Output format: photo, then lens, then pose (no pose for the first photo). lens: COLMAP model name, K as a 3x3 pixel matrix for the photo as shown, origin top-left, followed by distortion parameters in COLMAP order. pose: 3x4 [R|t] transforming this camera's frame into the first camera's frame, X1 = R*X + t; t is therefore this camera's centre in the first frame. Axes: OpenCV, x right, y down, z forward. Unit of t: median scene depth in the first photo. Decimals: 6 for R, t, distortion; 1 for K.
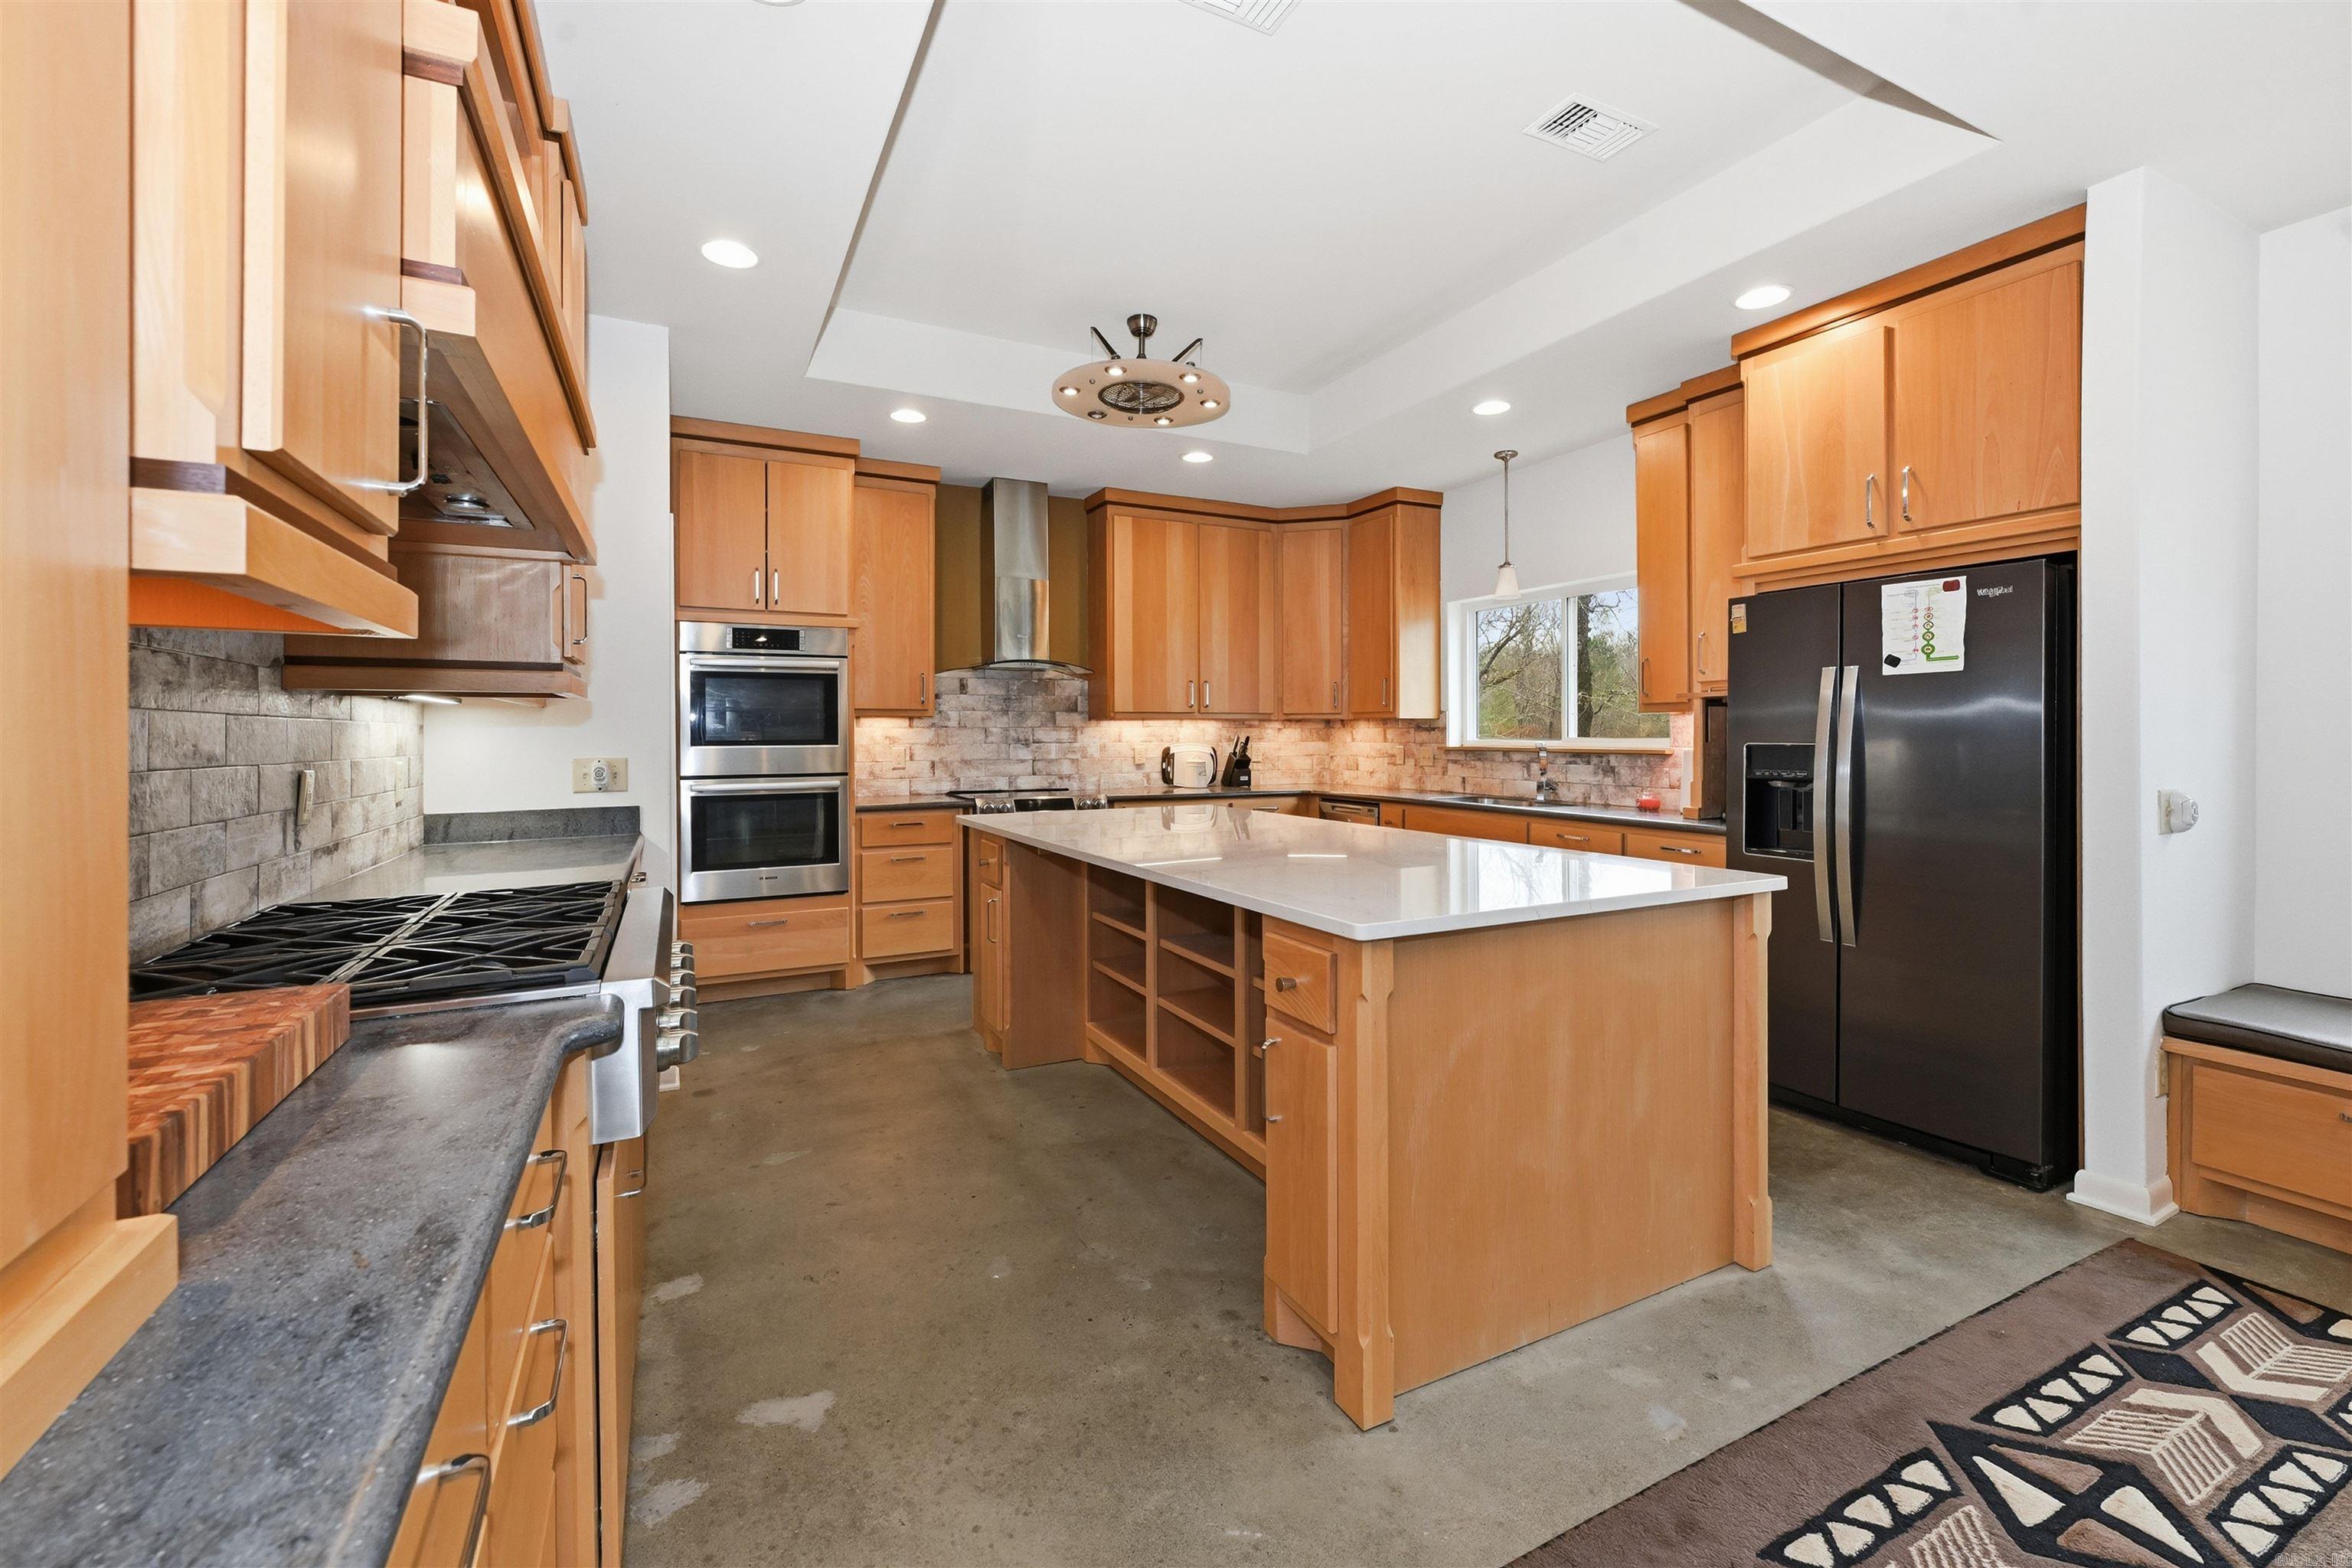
lens RADIAL K [[973.7, 0, 1174.1], [0, 973.7, 735.5], [0, 0, 1]] dist [-0.001040, -0.000212]
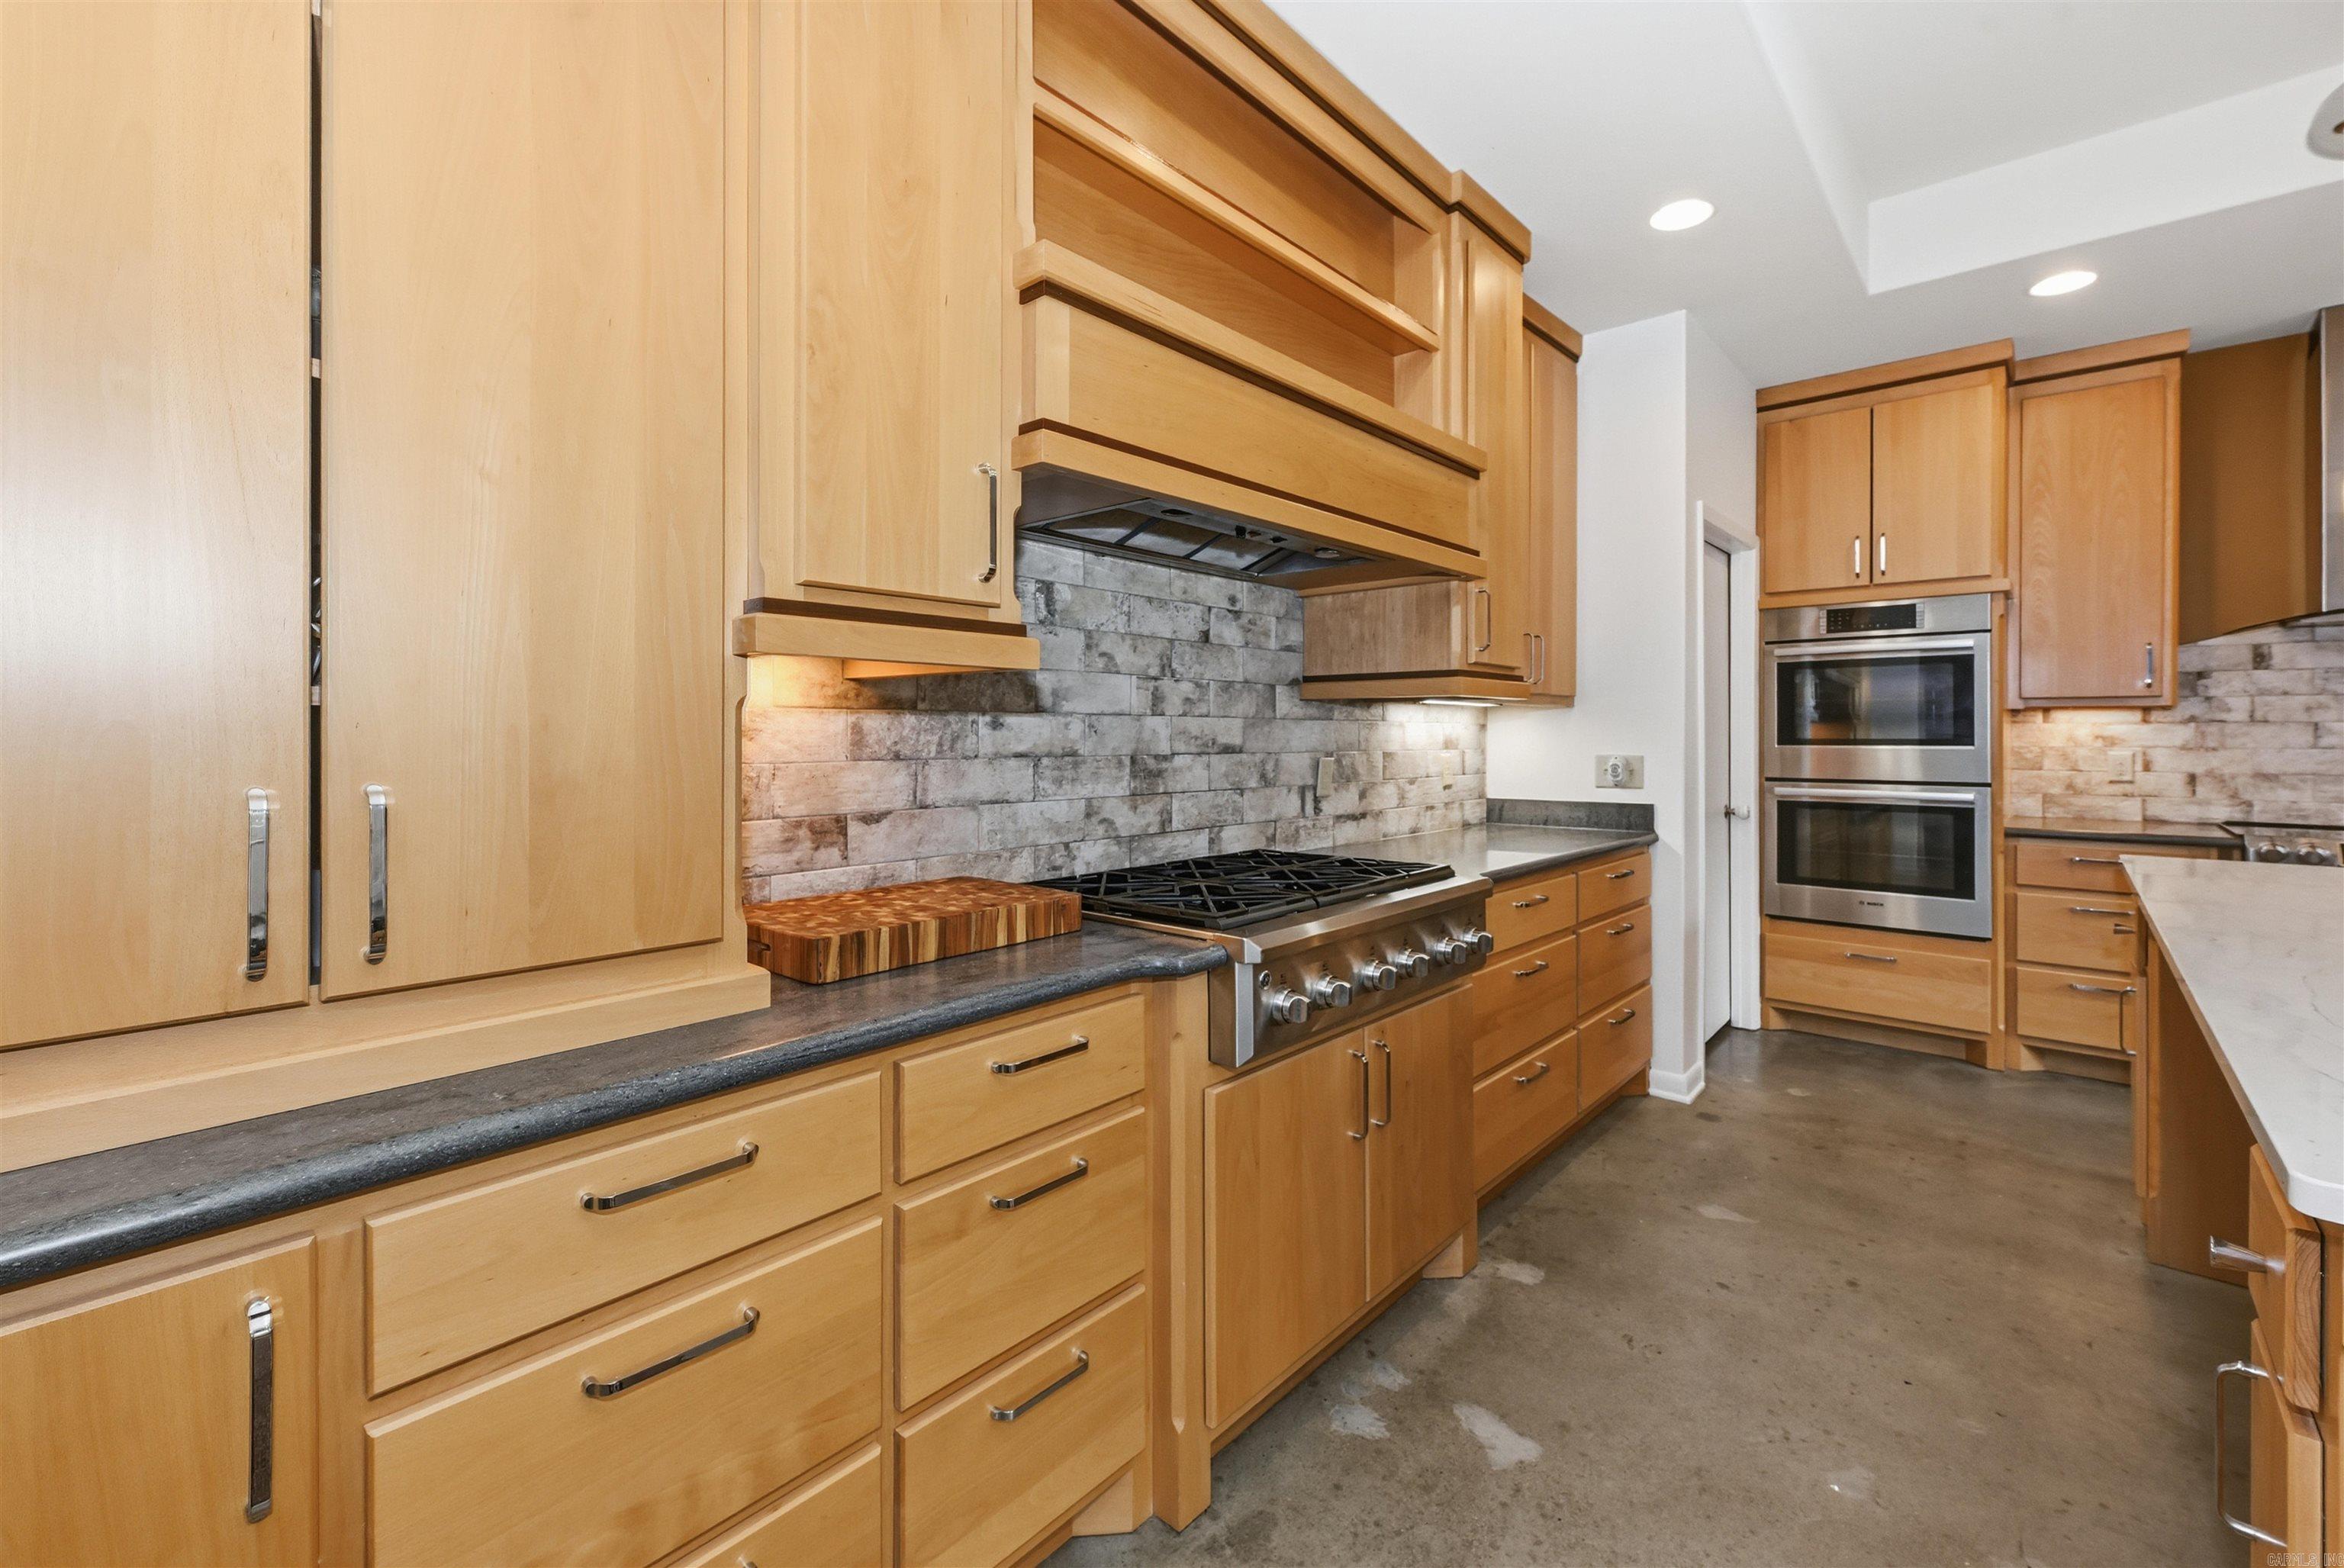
lens RADIAL K [[977.2, 0, 1173.4], [0, 977.2, 732.0], [0, 0, 1]] dist [0.000226, -0.000159]
pose [[0.359239, 0.002005, -0.933243, 0.147302], [-0.002912, 0.999995, 0.001027, -0.000574], [0.933241, 0.002349, 0.359244, 0.133170]]
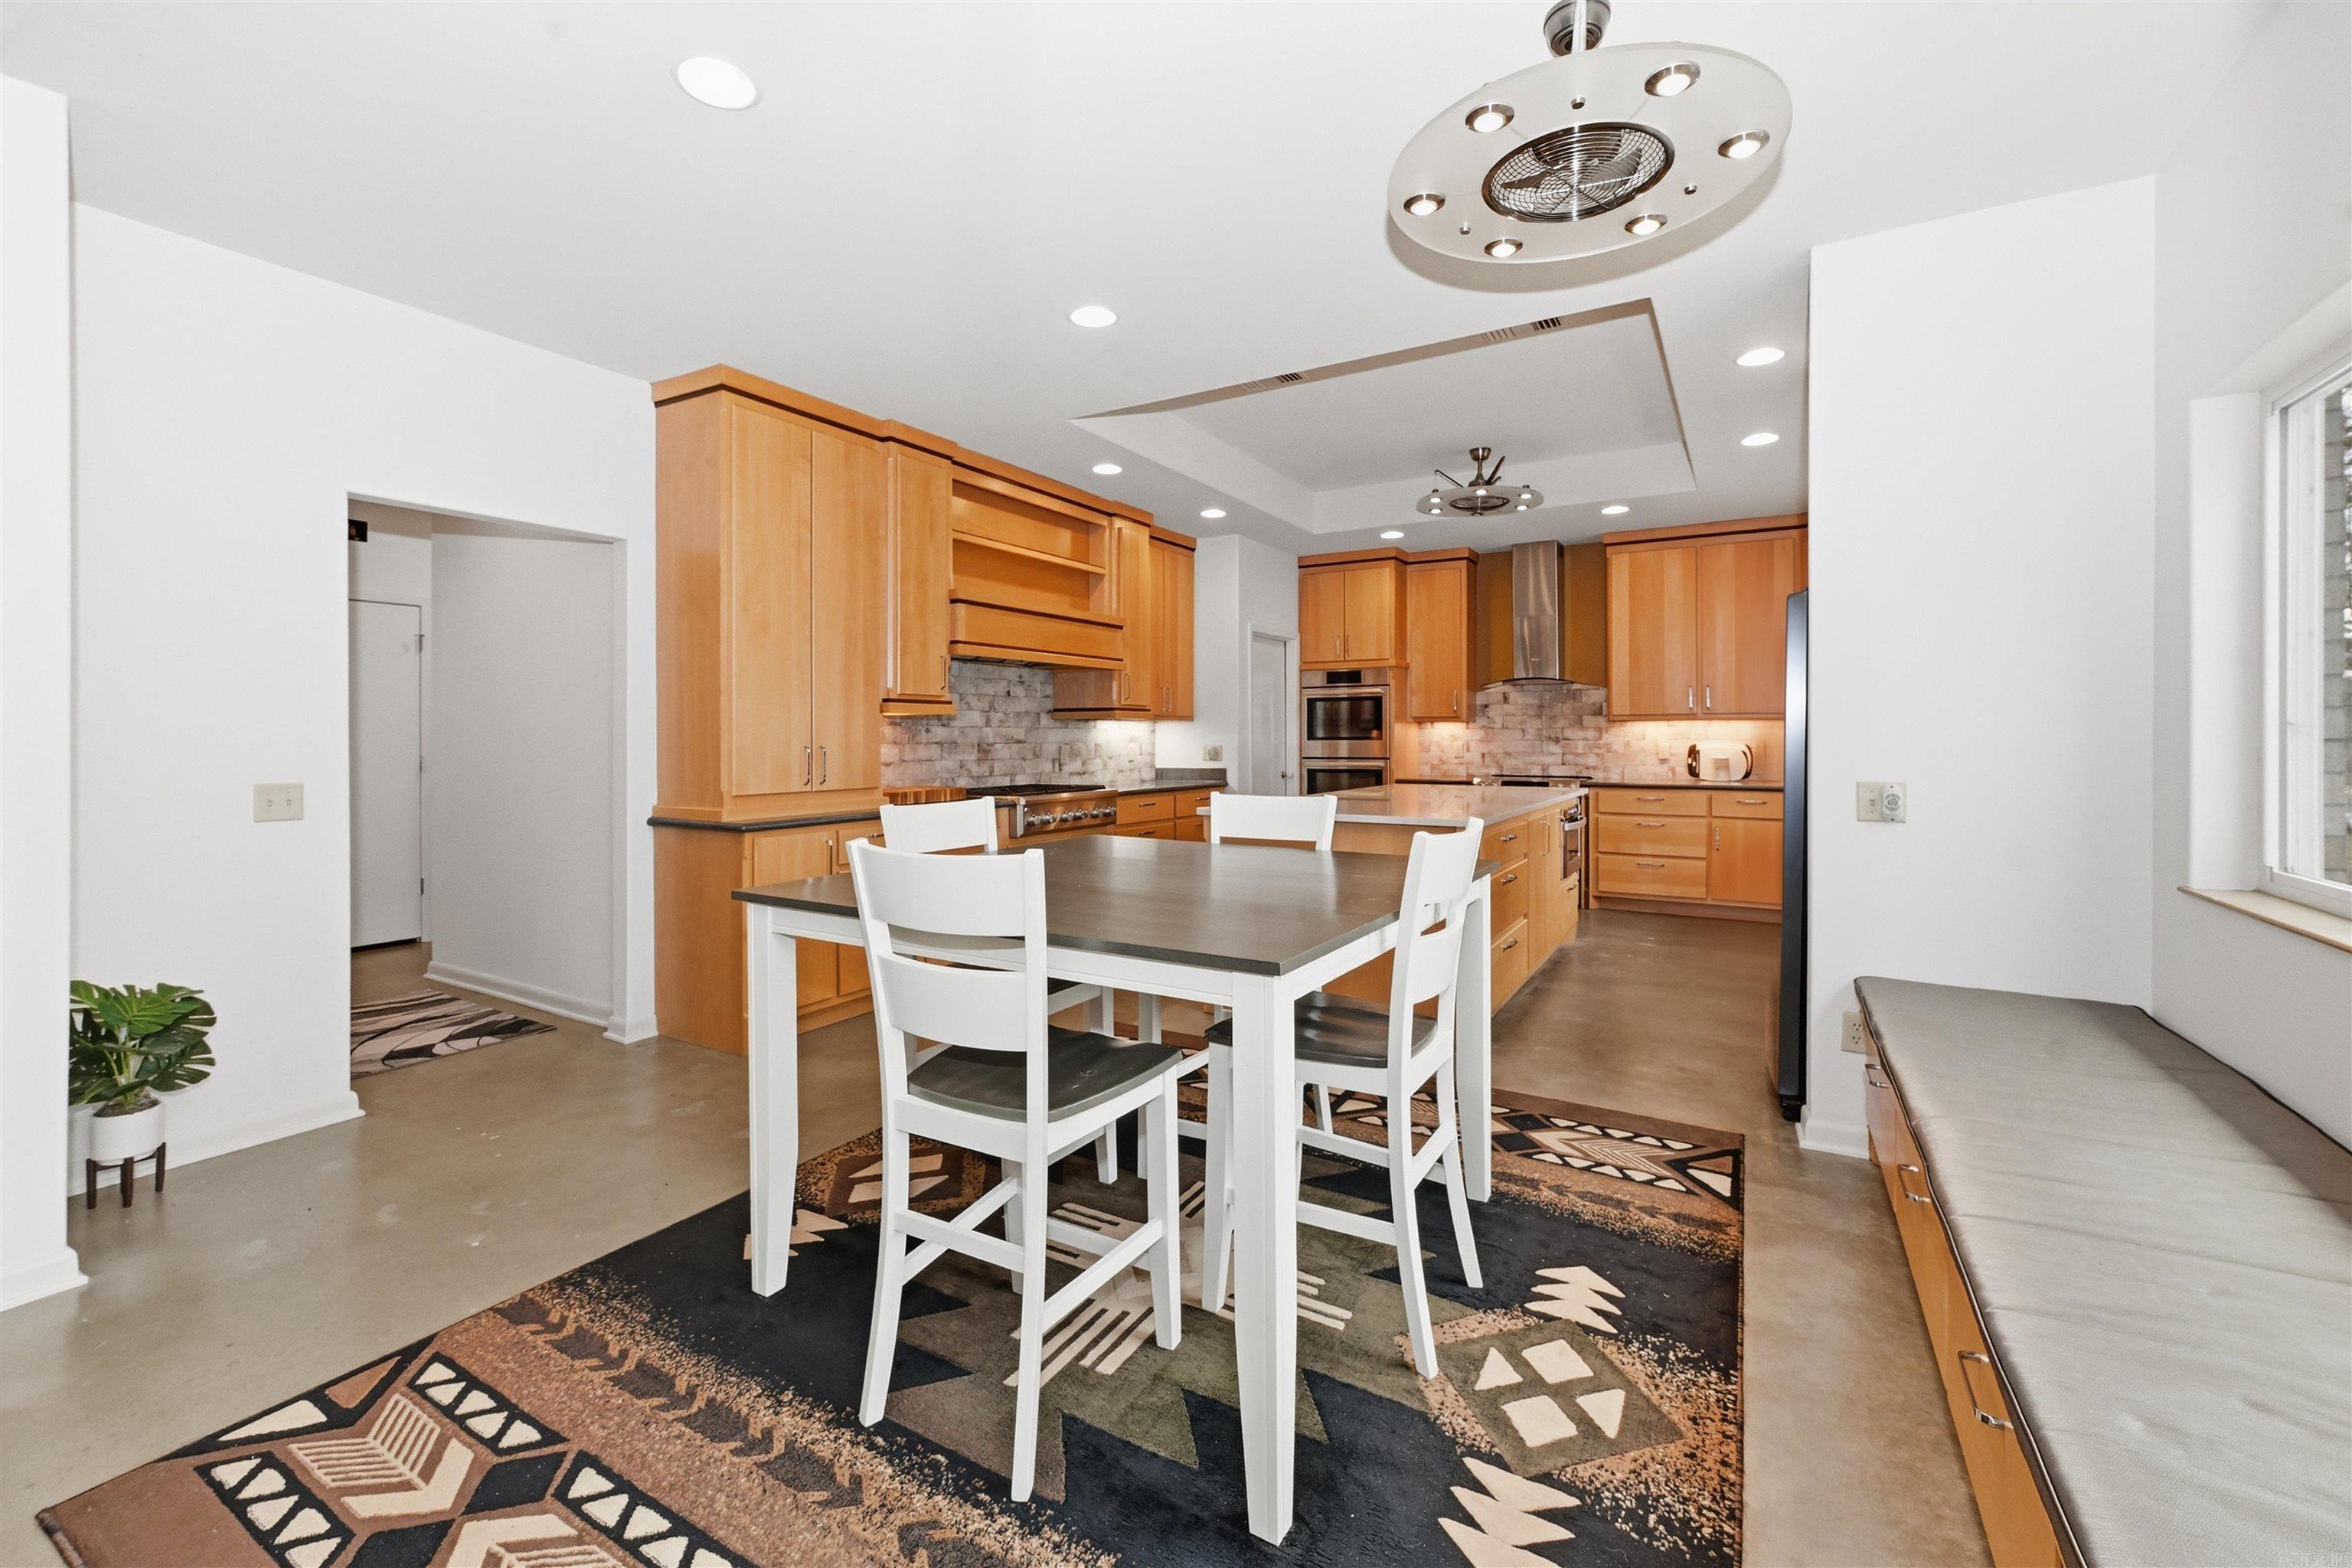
lens RADIAL K [[973.7, 0, 1174.1], [0, 973.7, 735.5], [0, 0, 1]] dist [-0.001040, -0.000212]
pose [[0.532585, 0.000519, -0.846376, 0.829109], [-0.000130, 1.000000, 0.000531, 0.001208], [0.846377, -0.000173, 0.532585, -0.145698]]
